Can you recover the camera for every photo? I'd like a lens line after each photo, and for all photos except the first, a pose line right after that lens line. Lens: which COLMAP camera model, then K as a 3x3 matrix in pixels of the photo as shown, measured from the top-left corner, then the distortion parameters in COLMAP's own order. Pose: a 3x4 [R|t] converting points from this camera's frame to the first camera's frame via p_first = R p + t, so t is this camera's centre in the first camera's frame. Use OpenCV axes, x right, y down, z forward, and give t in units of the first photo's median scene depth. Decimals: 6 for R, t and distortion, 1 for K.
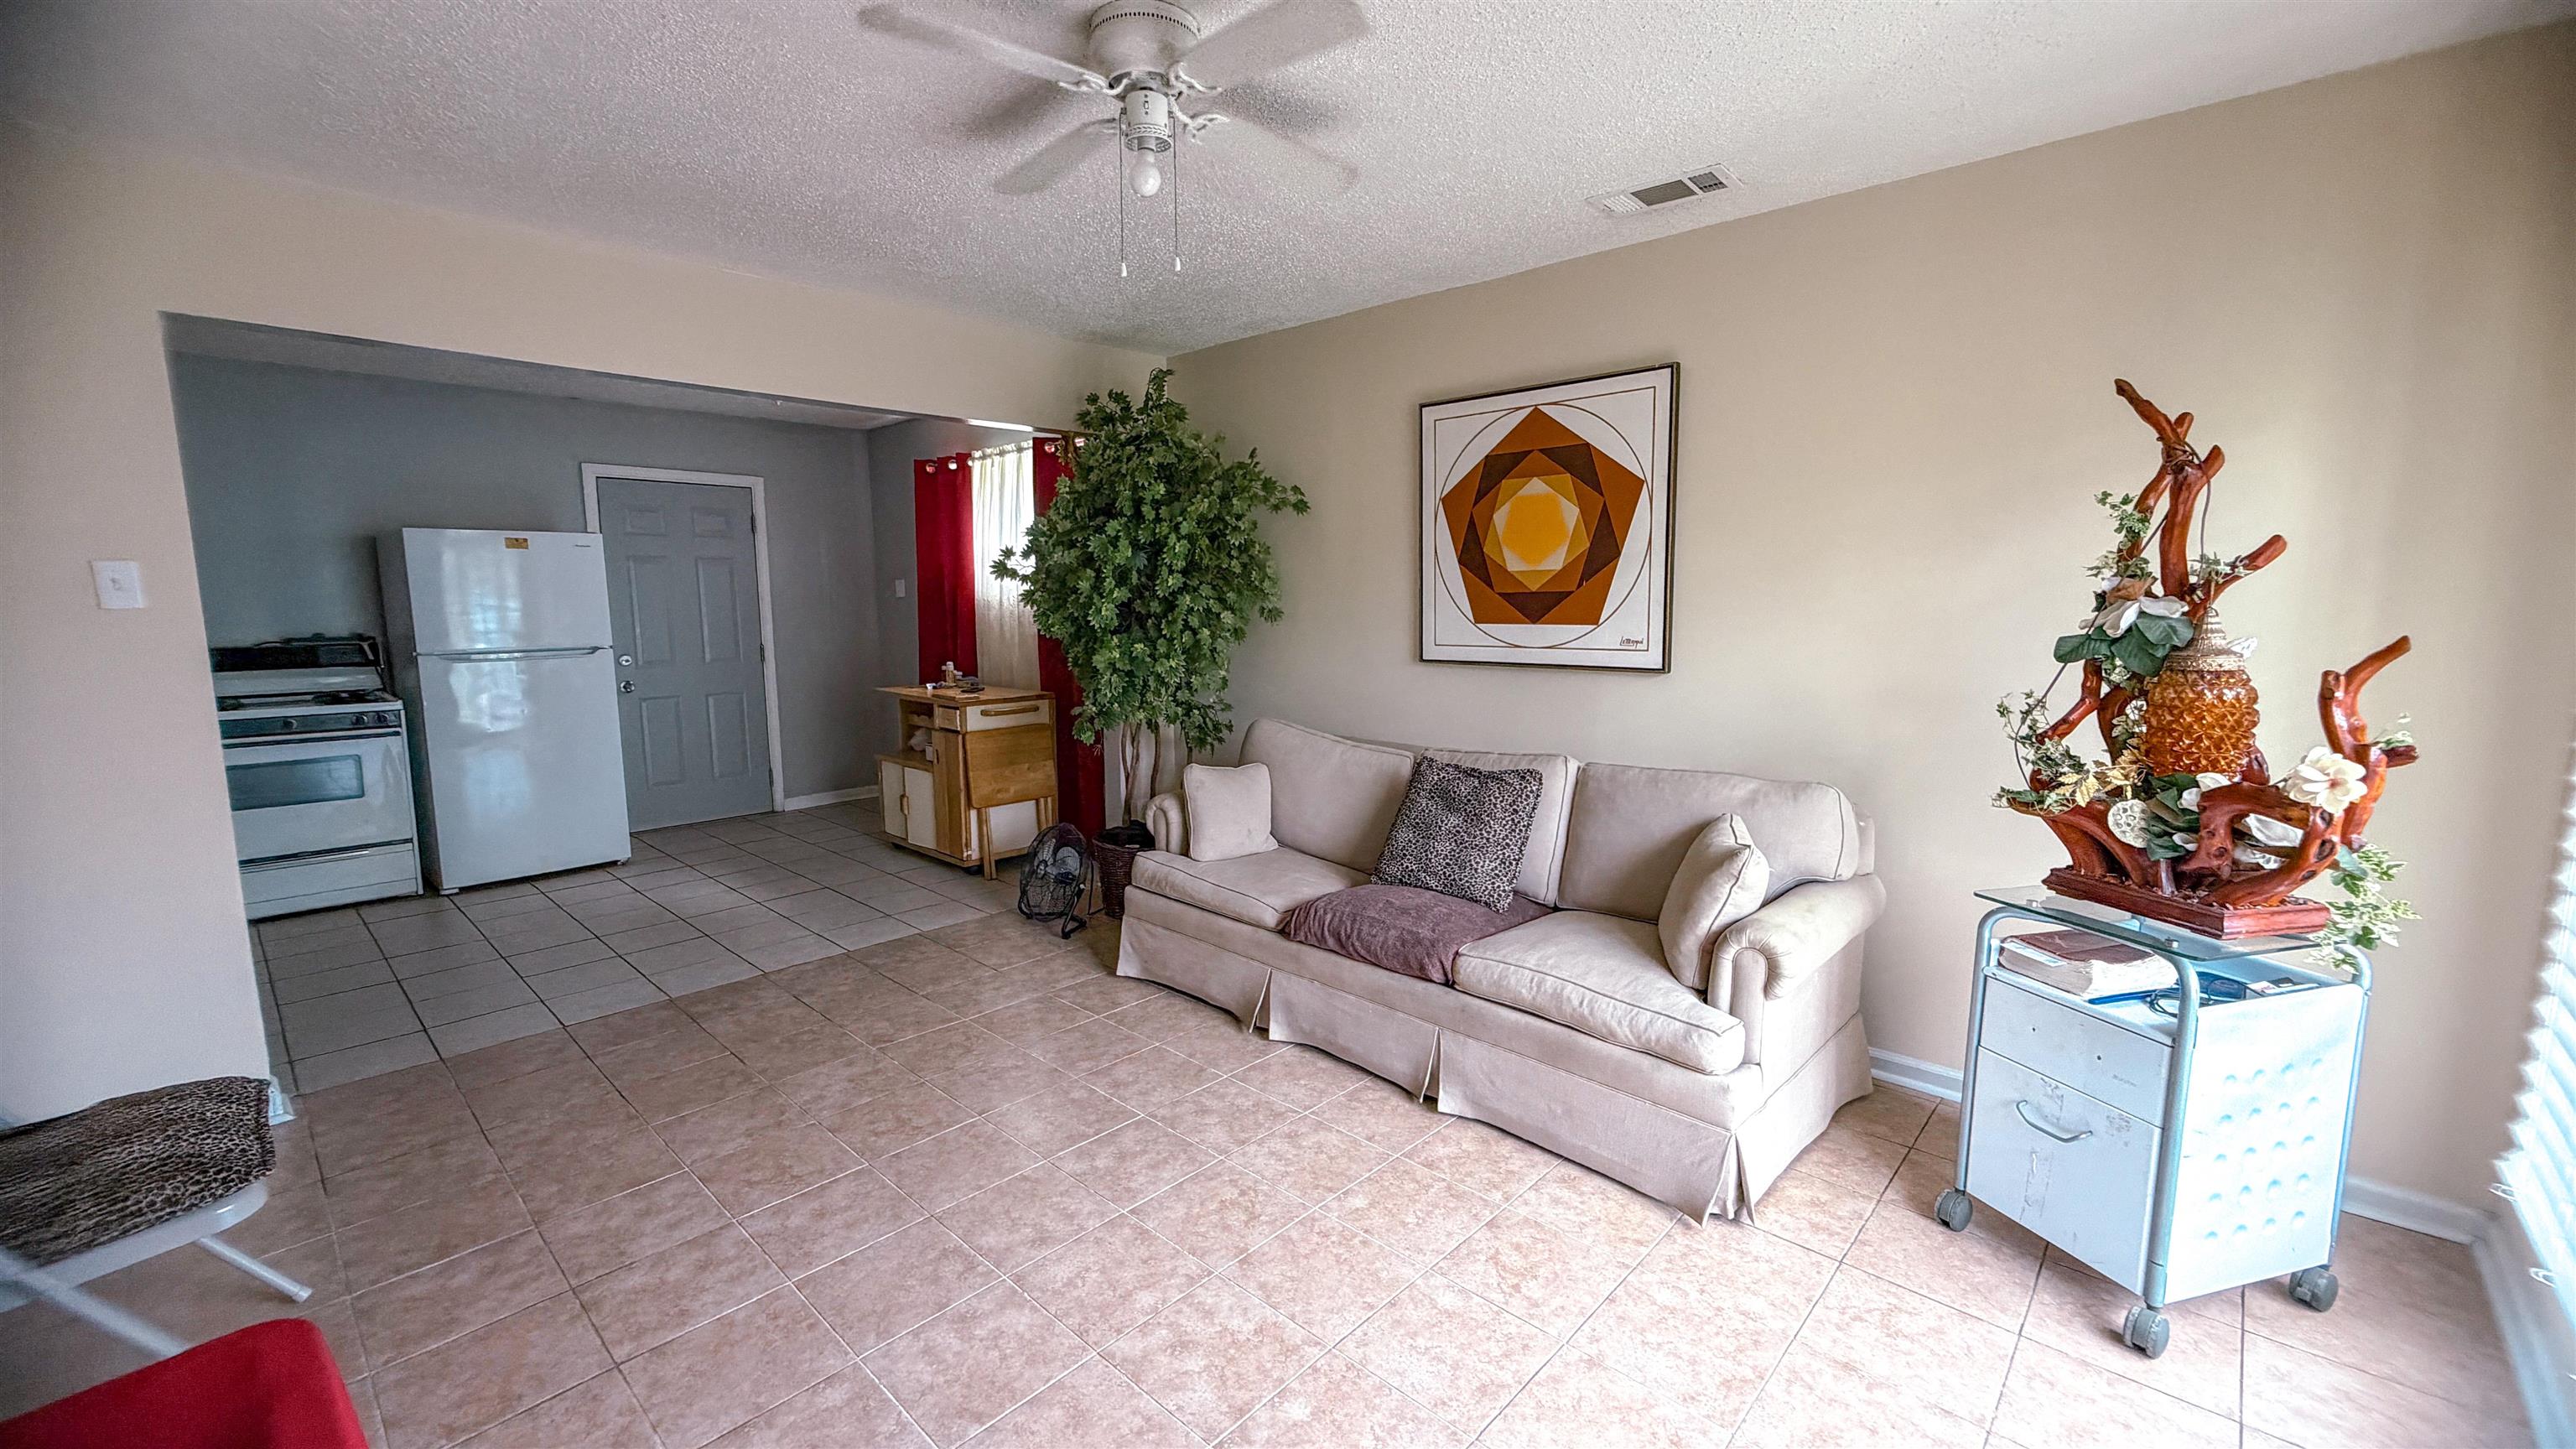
lens RADIAL K [[1015.1, 0, 1288.0], [0, 1015.1, 724.5], [0, 0, 1]] dist [-0.000134, 0.000011]
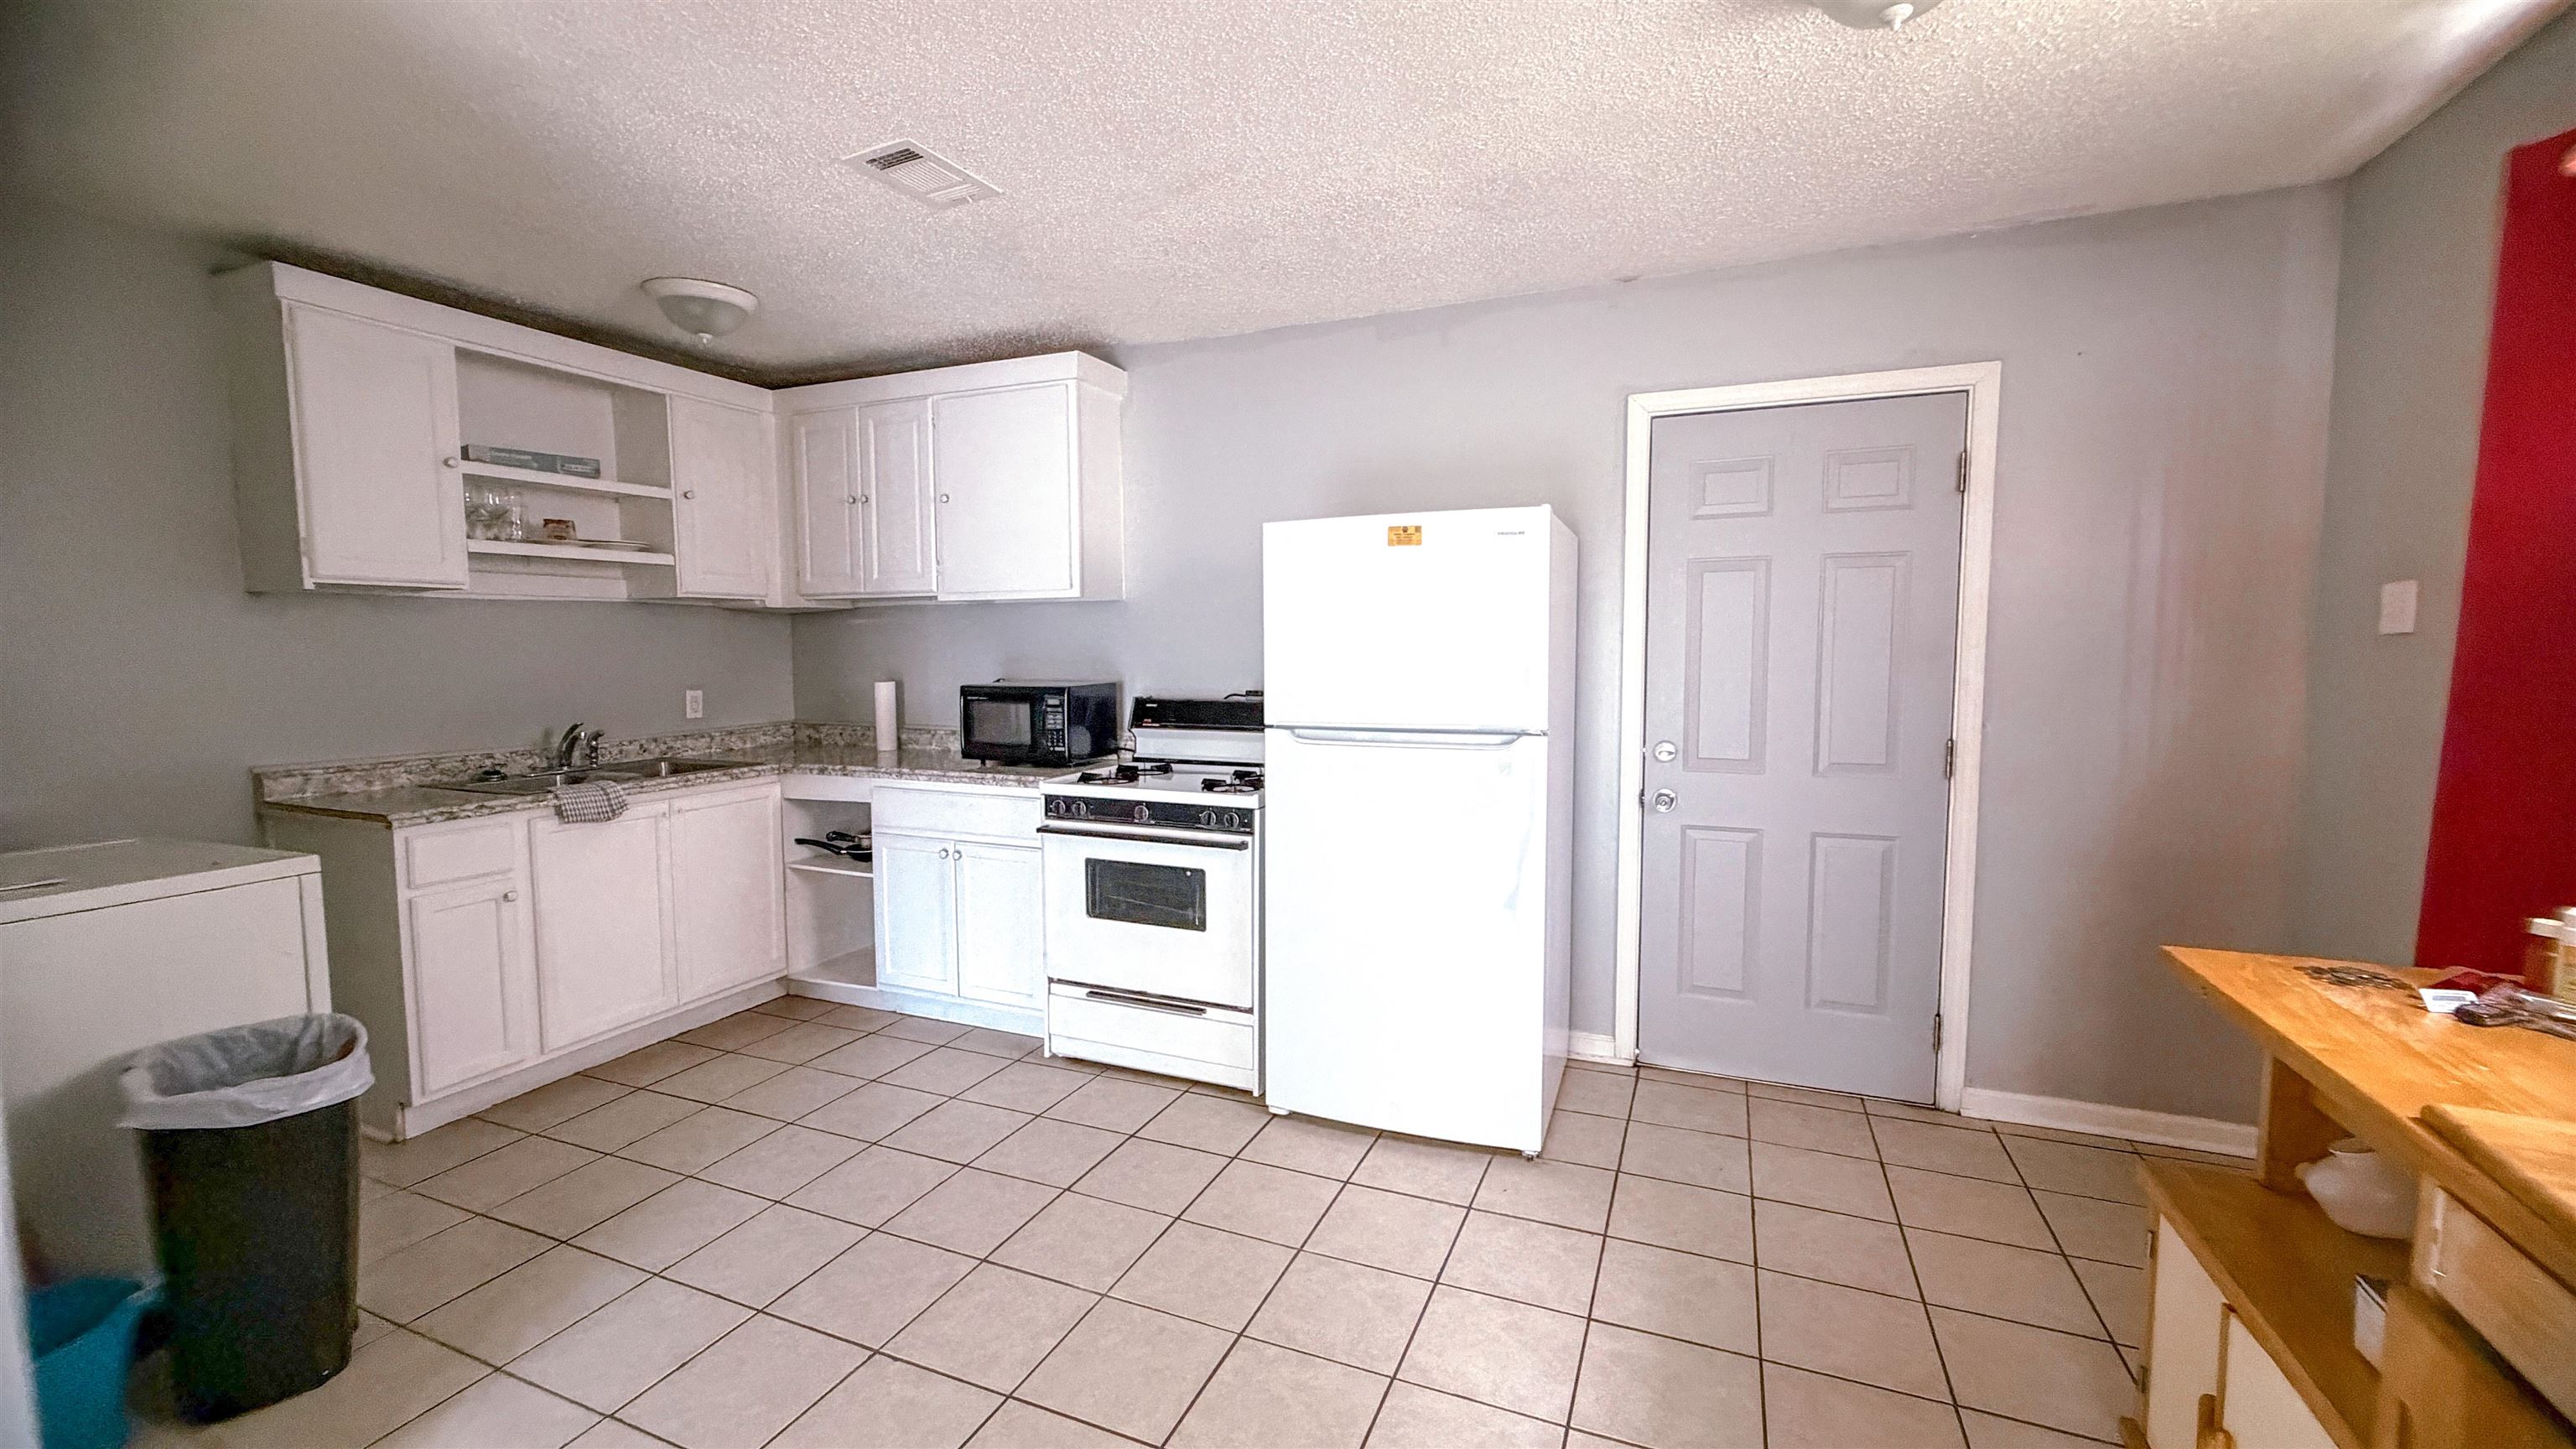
lens RADIAL K [[1021.7, 0, 1288.0], [0, 1021.7, 724.5], [0, 0, 1]] dist [0.000860, 0.000019]
pose [[0.336560, 0.076129, -0.938580, -0.223184], [-0.115258, 0.992563, 0.039177, -0.079804], [0.934582, 0.094993, 0.342831, 0.658894]]
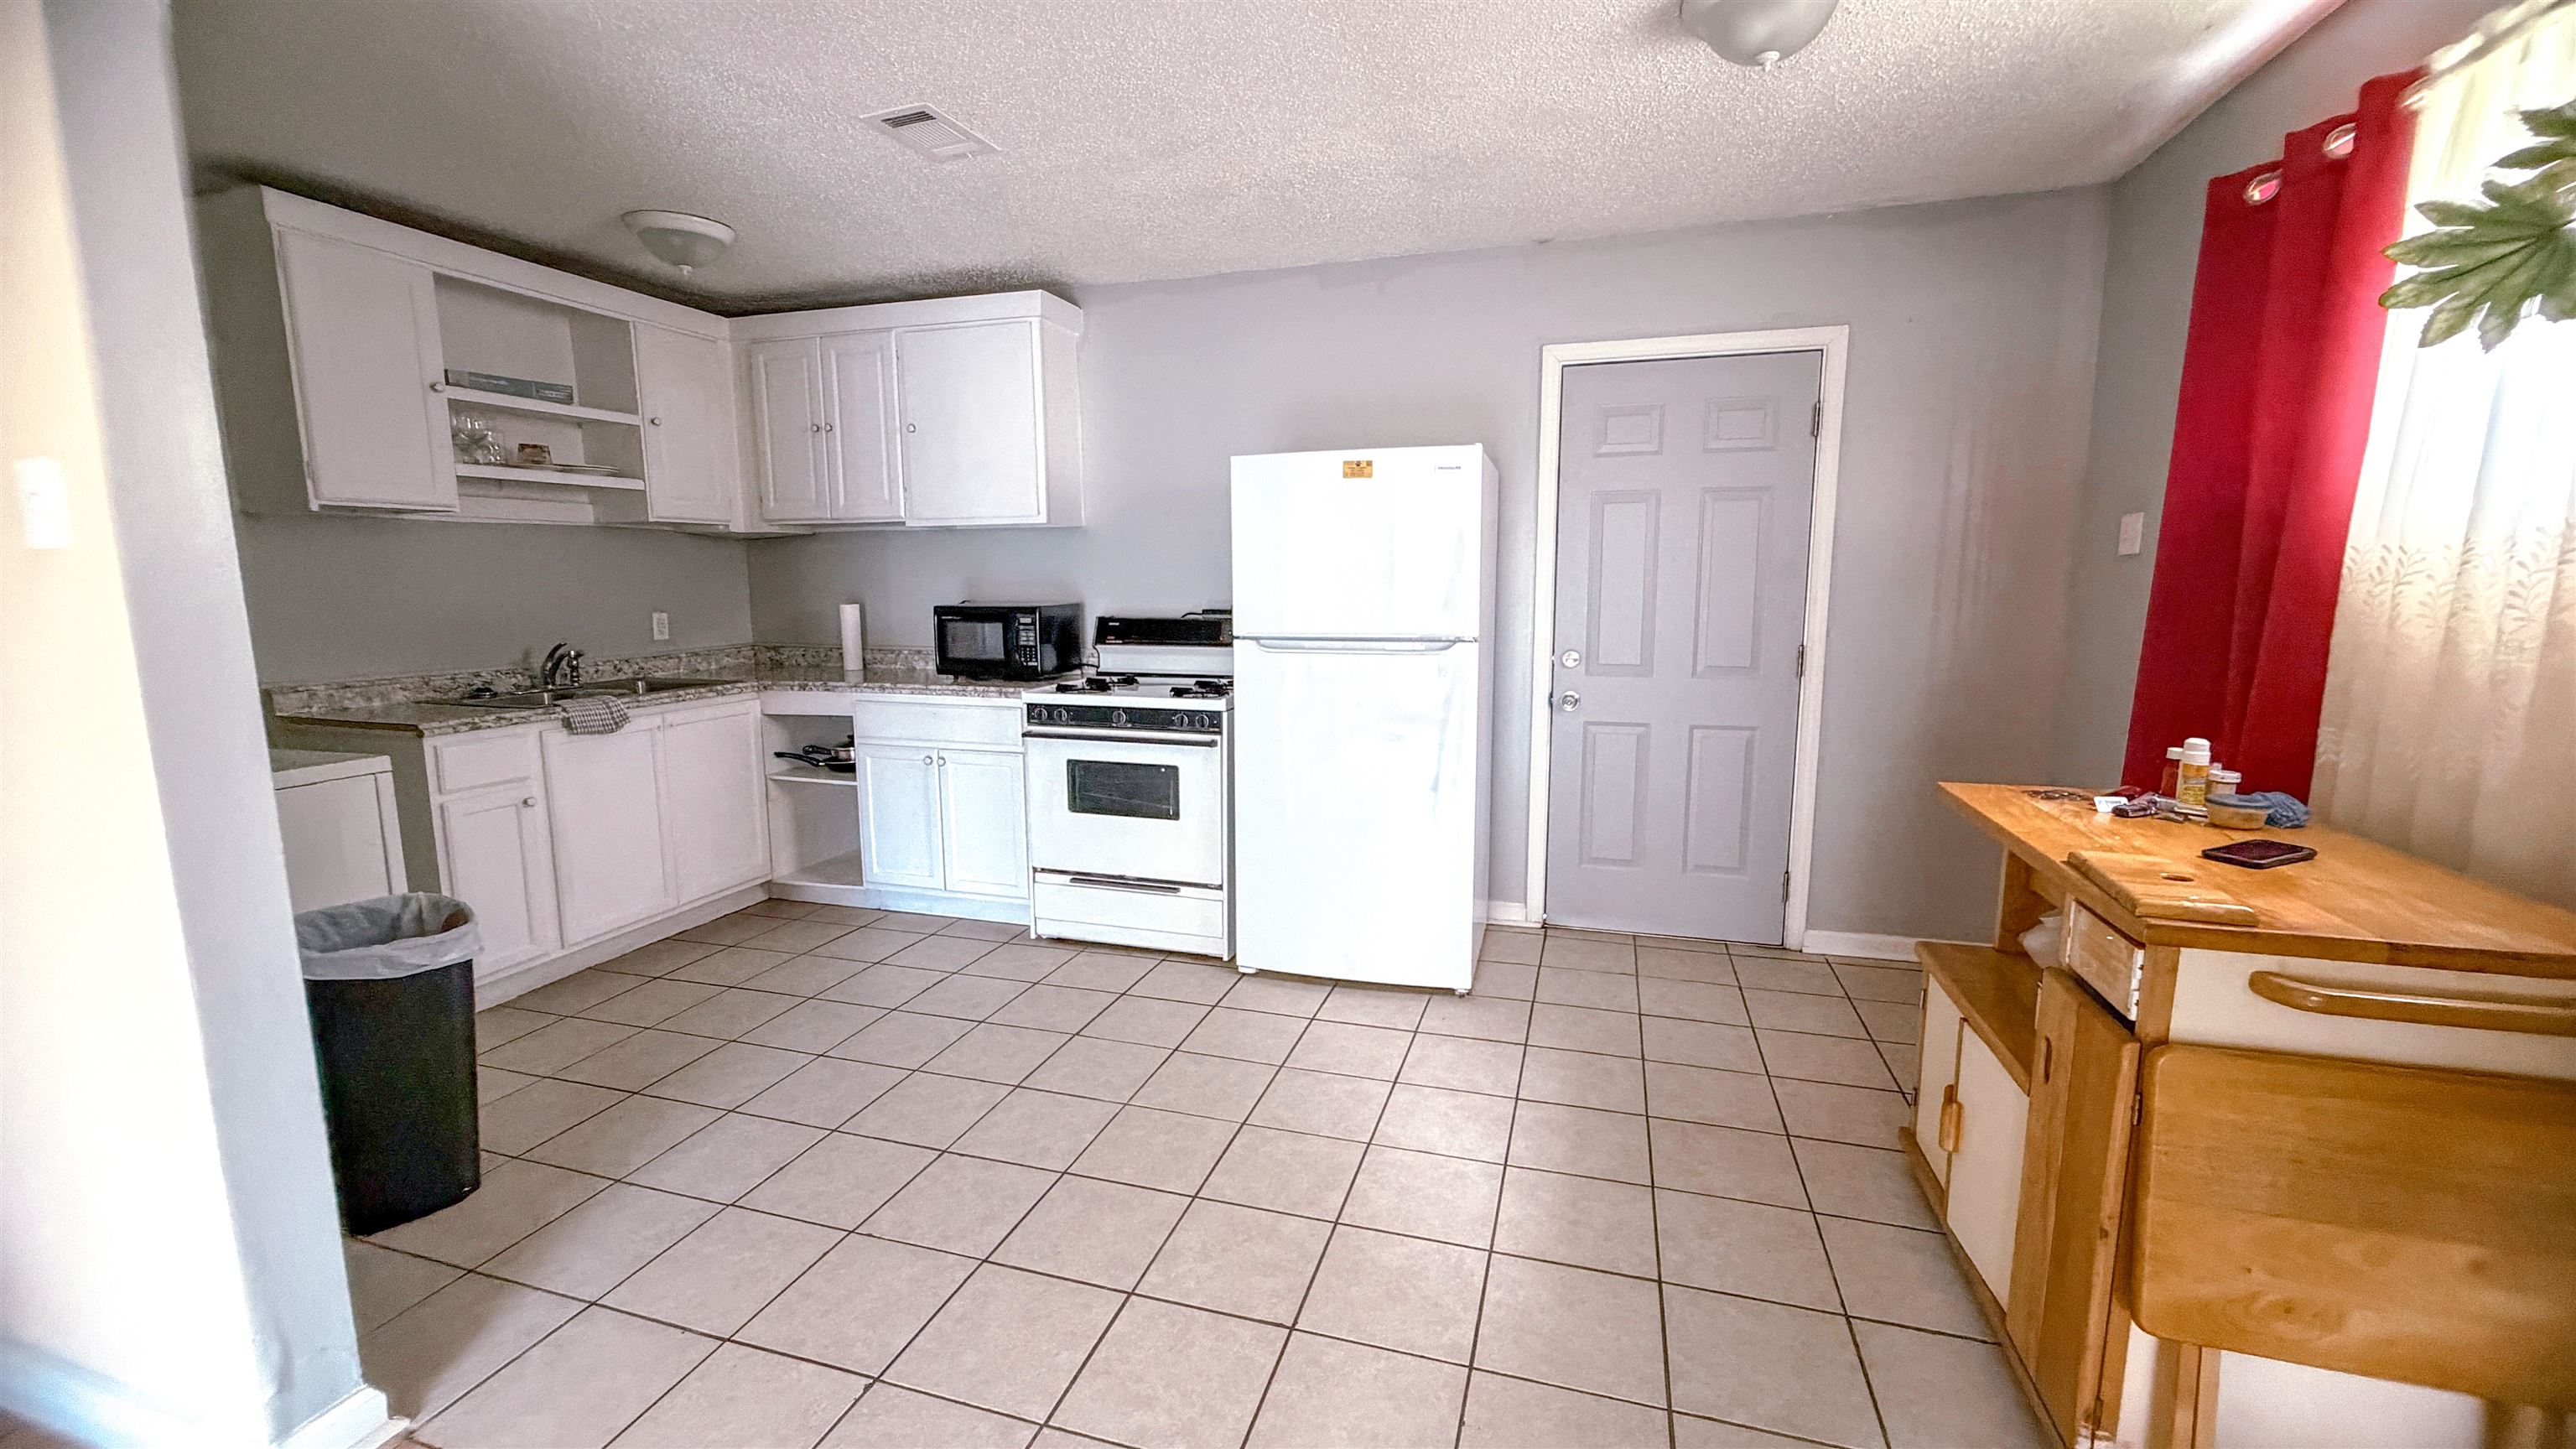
lens RADIAL K [[1024.2, 0, 1288.0], [0, 1024.2, 724.5], [0, 0, 1]] dist [0.001976, 0.000182]
pose [[0.430624, 0.131147, -0.892952, -0.165557], [-0.109956, 0.989640, 0.092321, -0.065818], [0.895809, 0.058430, 0.440583, 0.596953]]
